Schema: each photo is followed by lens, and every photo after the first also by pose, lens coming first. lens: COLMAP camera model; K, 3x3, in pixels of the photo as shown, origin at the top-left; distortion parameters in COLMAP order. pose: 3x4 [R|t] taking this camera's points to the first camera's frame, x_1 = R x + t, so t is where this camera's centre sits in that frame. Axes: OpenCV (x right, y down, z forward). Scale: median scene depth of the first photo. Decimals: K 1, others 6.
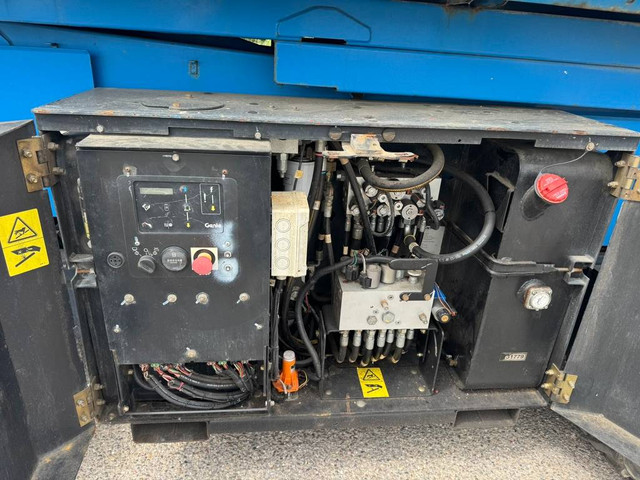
lens RADIAL K [[449.5, 0, 321.2], [0, 449.5, 241.8], [0, 0, 1]] dist [0.006321, -0.008586]
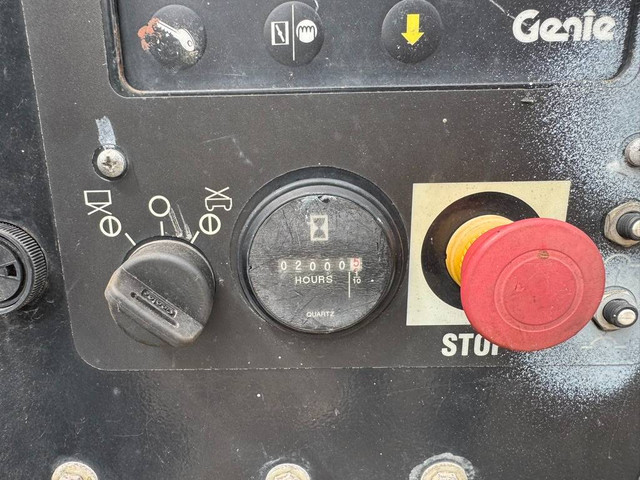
lens RADIAL K [[449.5, 0, 318.9], [0, 449.5, 240.8], [0, 0, 1]] dist [0.006321, -0.008586]
pose [[0.989743, -0.047452, -0.134748, -0.304555], [0.019928, 0.979860, -0.198690, 0.066998], [0.141462, 0.193967, 0.970755, 0.837629]]
